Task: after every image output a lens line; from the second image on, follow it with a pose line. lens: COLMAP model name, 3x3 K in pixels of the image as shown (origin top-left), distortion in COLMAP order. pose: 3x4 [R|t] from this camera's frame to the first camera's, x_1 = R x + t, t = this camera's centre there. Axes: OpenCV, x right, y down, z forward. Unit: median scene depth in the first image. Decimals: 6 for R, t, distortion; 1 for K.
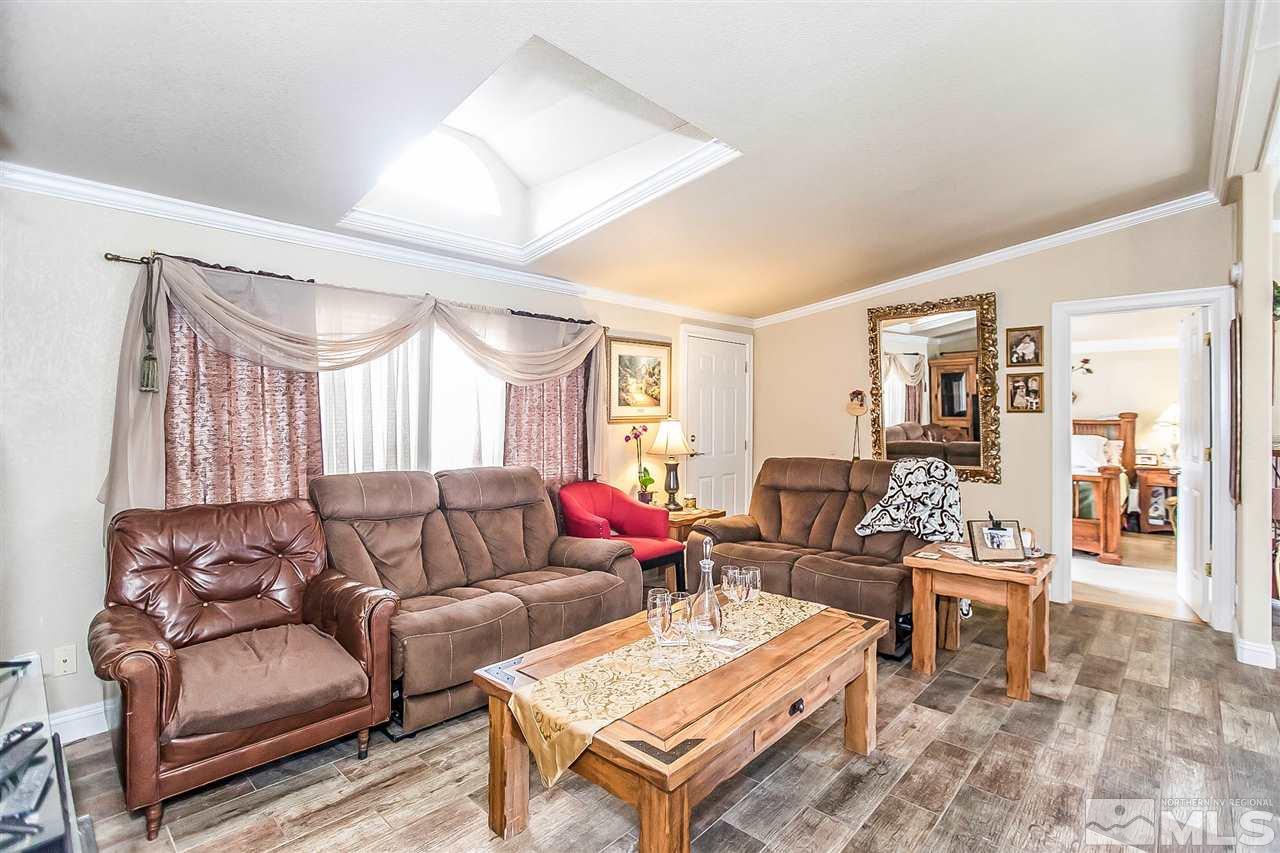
lens RADIAL K [[601.1, 0, 644.7], [0, 601.1, 412.9], [0, 0, 1]] dist [-0.000530, 0.000517]
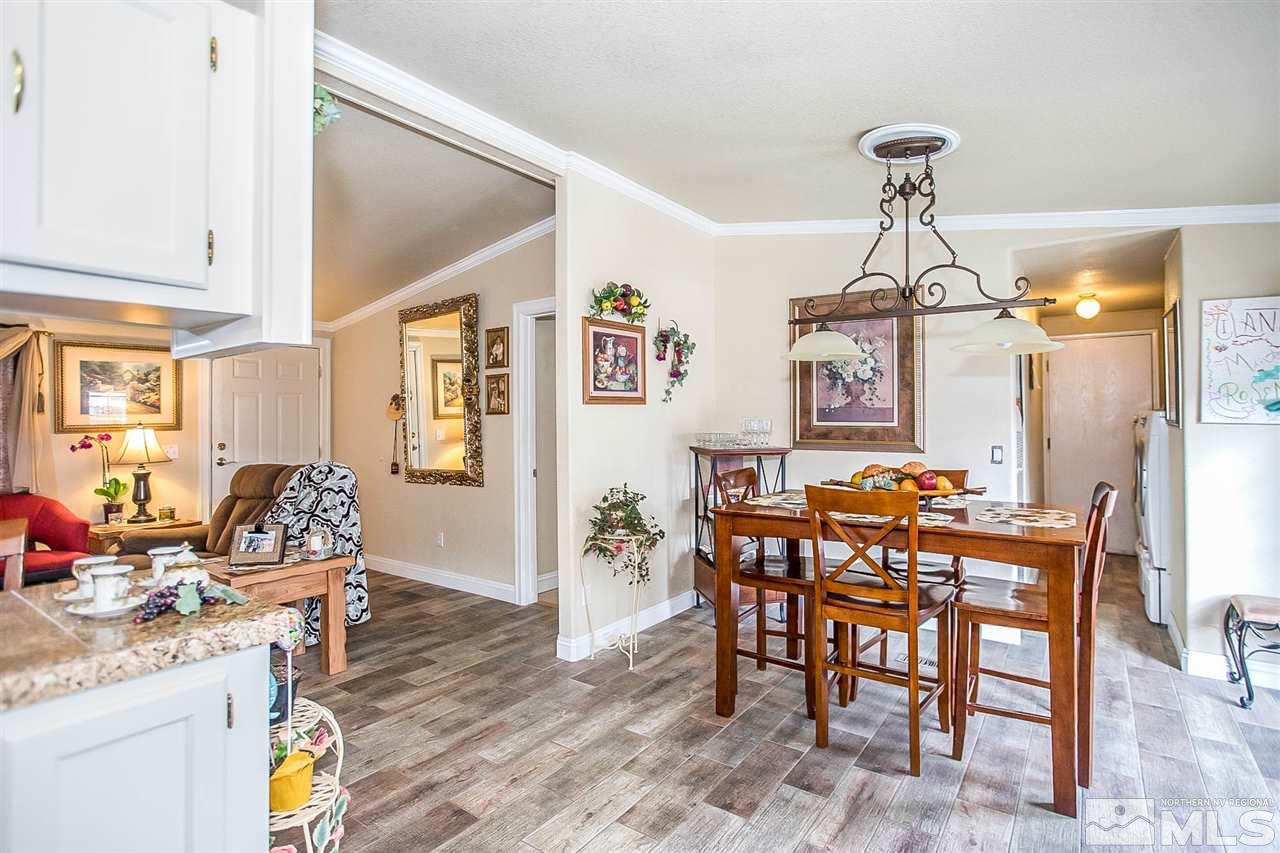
lens RADIAL K [[634.5, 0, 613.3], [0, 634.5, 406.6], [0, 0, 1]] dist [-0.001380, 0.009893]
pose [[0.998096, -0.016076, 0.059542, 0.755129], [0.017085, 0.999718, -0.016486, 0.007891], [-0.059260, 0.017472, 0.998090, -0.060392]]
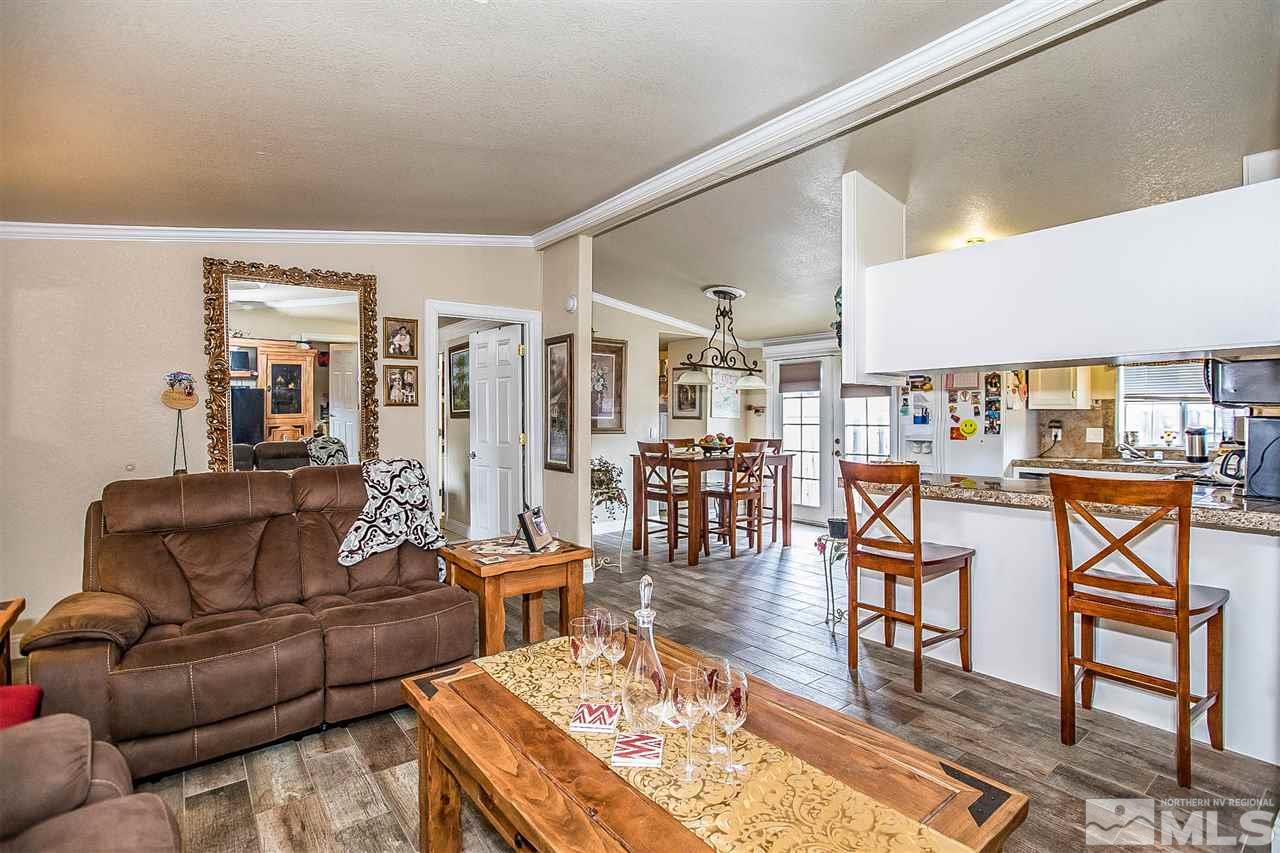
lens RADIAL K [[634.5, 0, 643.3], [0, 634.5, 417.7], [0, 0, 1]] dist [-0.001380, 0.009893]
pose [[0.207596, -0.010435, 0.978159, -0.291470], [0.000985, 0.999945, 0.010458, 0.008150], [-0.978214, -0.001208, 0.207595, 0.398687]]
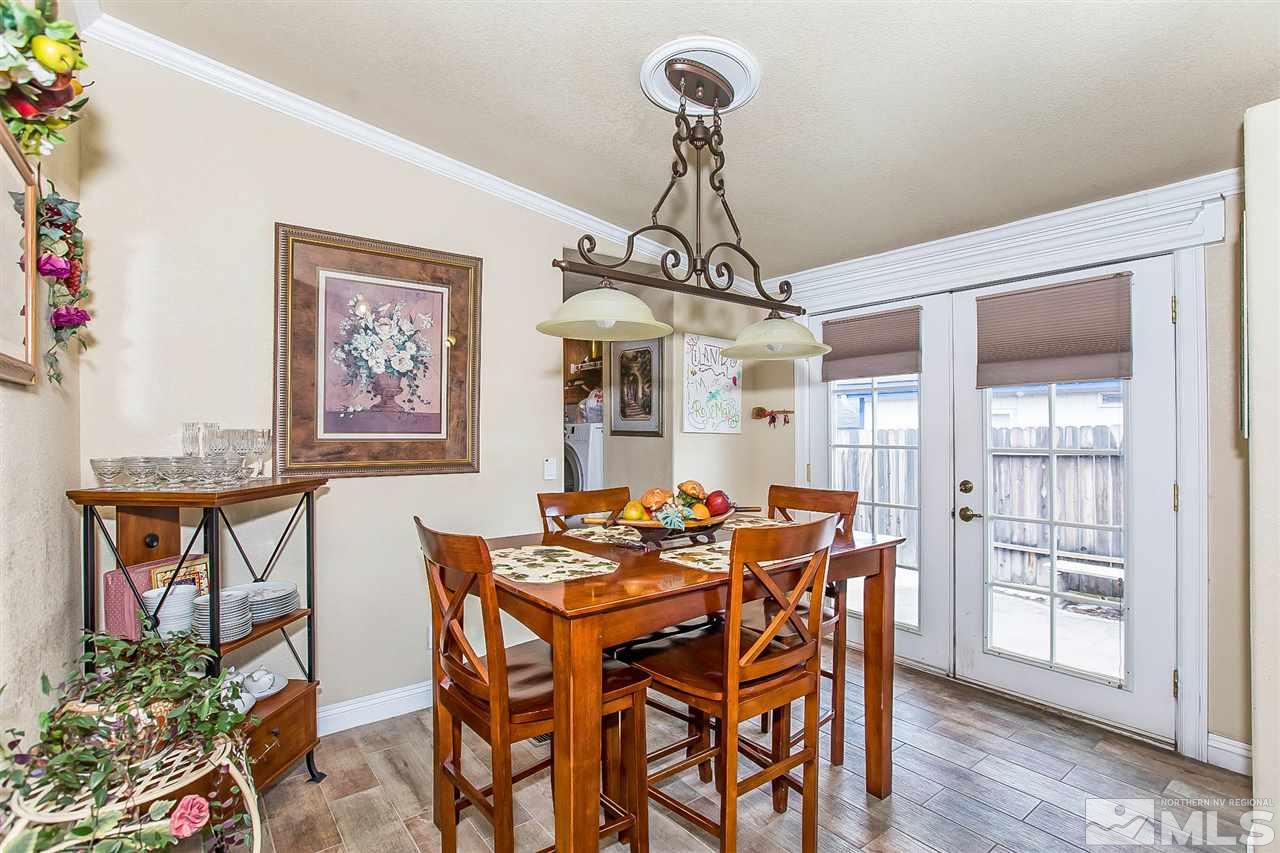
lens RADIAL K [[634.5, 0, 640.1], [0, 634.5, 422.7], [0, 0, 1]] dist [-0.001380, 0.009893]
pose [[0.204533, -0.000017, 0.978860, 0.600144], [0.005396, 0.999985, -0.001111, 0.012760], [-0.978845, 0.005509, 0.204530, 0.458536]]
